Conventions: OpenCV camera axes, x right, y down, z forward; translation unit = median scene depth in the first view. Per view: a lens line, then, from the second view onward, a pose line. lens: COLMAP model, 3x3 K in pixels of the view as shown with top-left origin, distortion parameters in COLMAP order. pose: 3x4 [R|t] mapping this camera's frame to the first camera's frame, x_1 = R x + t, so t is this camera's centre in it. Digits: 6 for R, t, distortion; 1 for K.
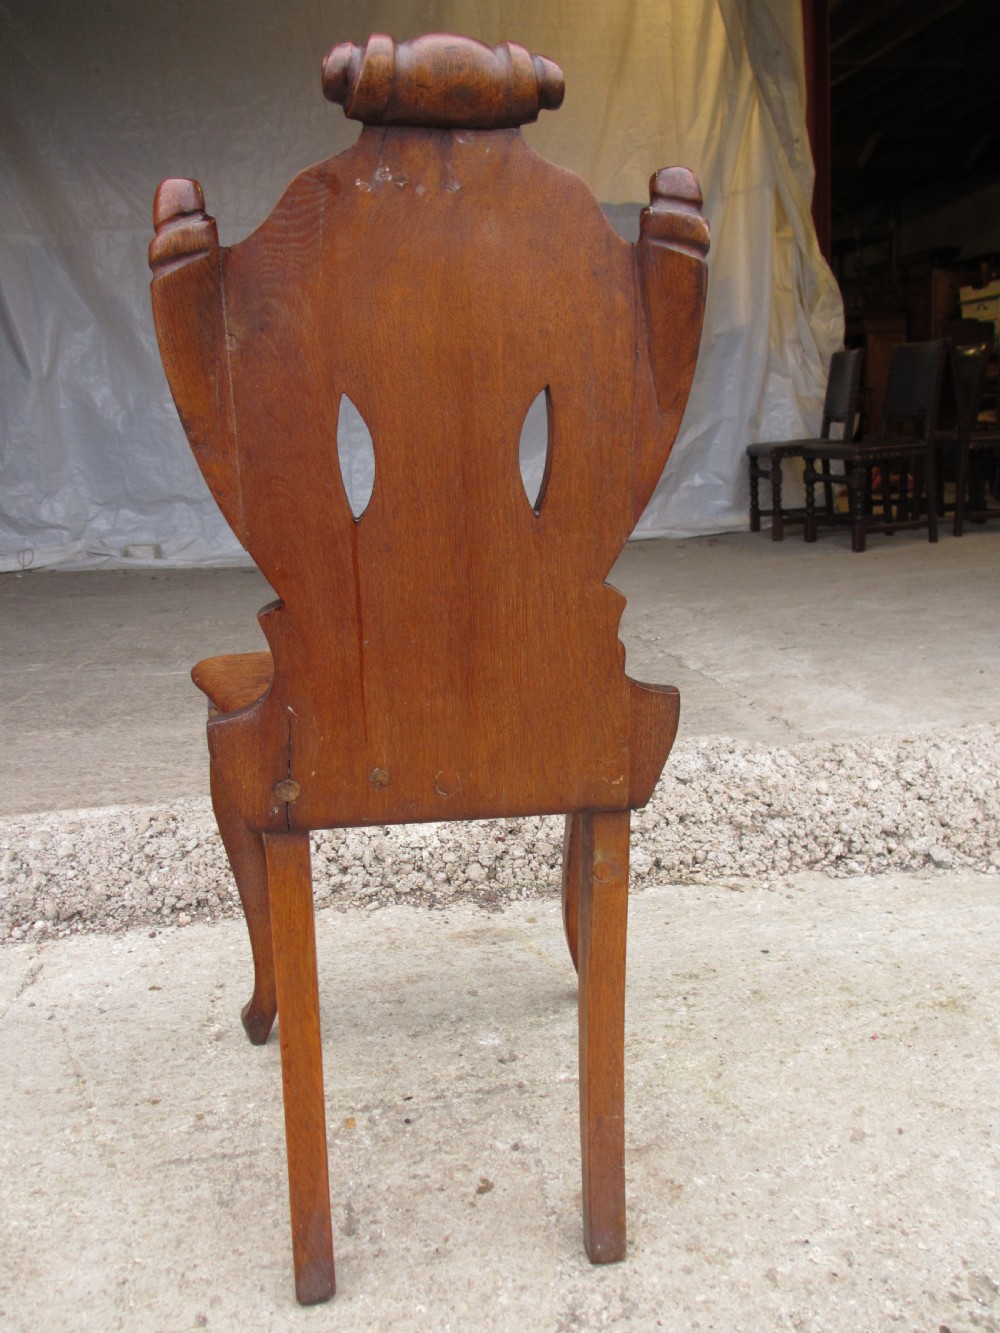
lens RADIAL K [[1078.9, 0, 507.2], [0, 1078.9, 670.5], [0, 0, 1]] dist [-0.048995, 0.021486]
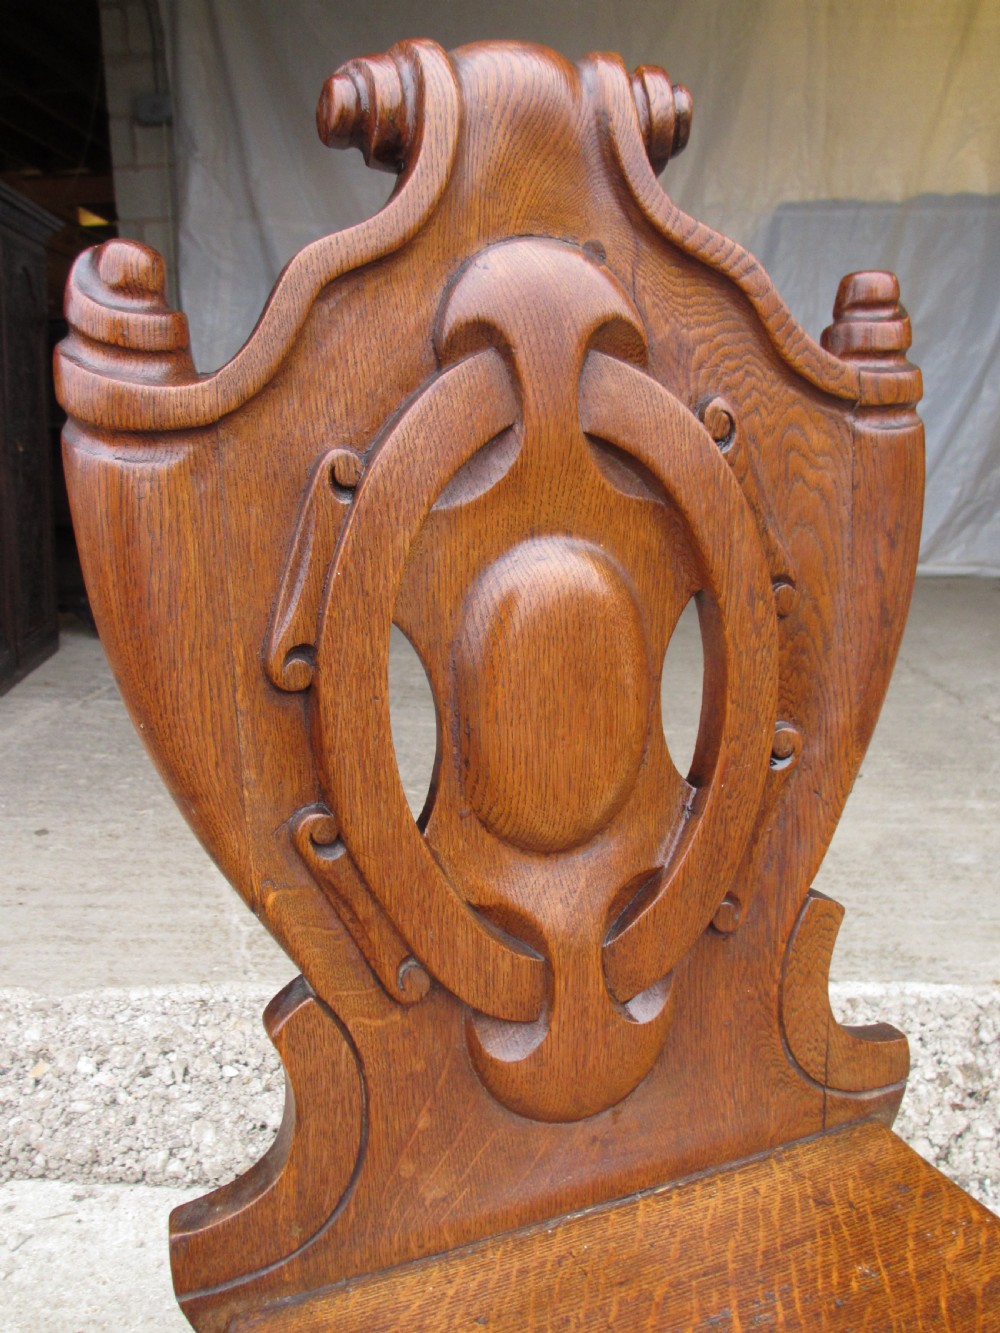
lens RADIAL K [[1108.2, 0, 534.0], [0, 1108.2, 665.4], [0, 0, 1]] dist [-0.076157, 0.020806]
pose [[0.981322, 0.071161, -0.178727, -0.174938], [-0.071148, 0.997445, 0.006492, -0.118773], [0.178732, 0.006346, 0.983877, 0.250032]]
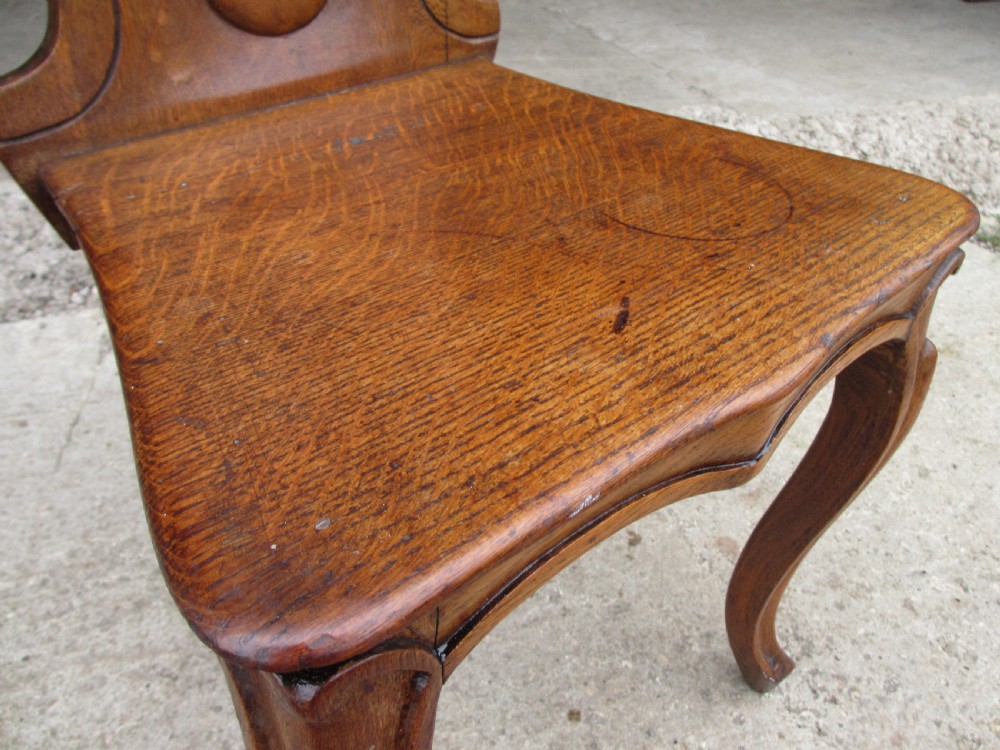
lens RADIAL K [[820.1, 0, 503.6], [0, 820.1, 361.2], [0, 0, 1]] dist [-0.045044, -0.000184]
pose [[0.985568, -0.031427, 0.166339, -0.178226], [-0.031666, 0.931044, 0.363531, 0.009651], [-0.166293, -0.363552, 0.916612, 0.201619]]
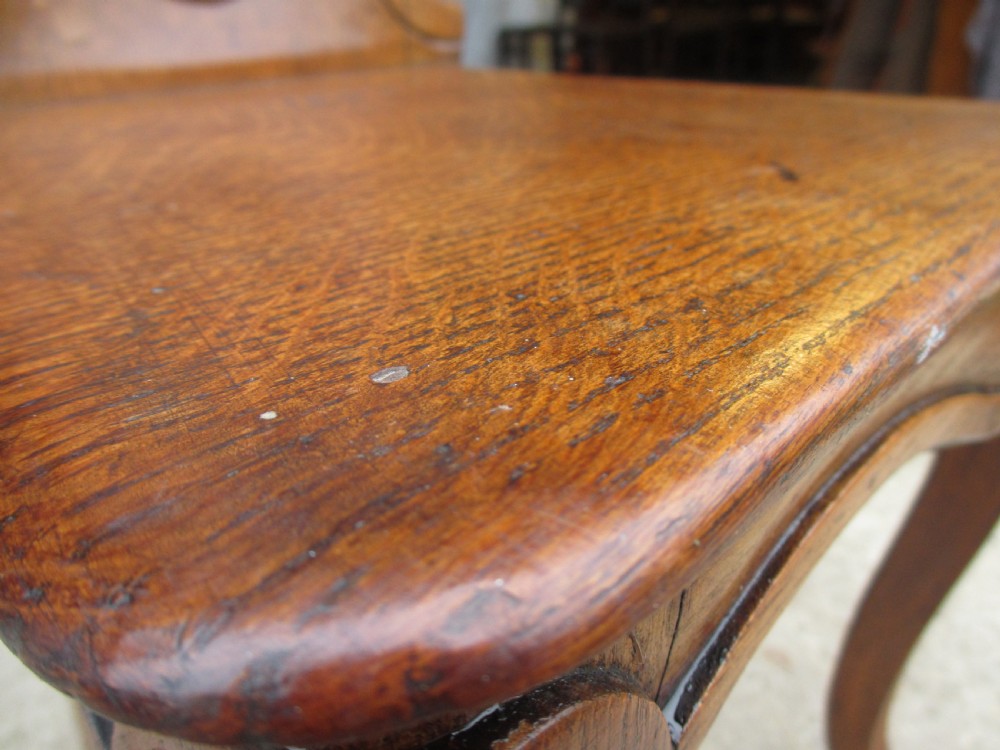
lens RADIAL K [[815.0, 0, 500.0], [0, 815.0, 375.0], [0, 0, 1]] dist [-0.053578, 0.017447]
pose [[0.961306, -0.072707, 0.265715, -0.194937], [0.027857, 0.985255, 0.168812, 0.084046], [-0.274071, -0.154878, 0.949156, 0.277183]]
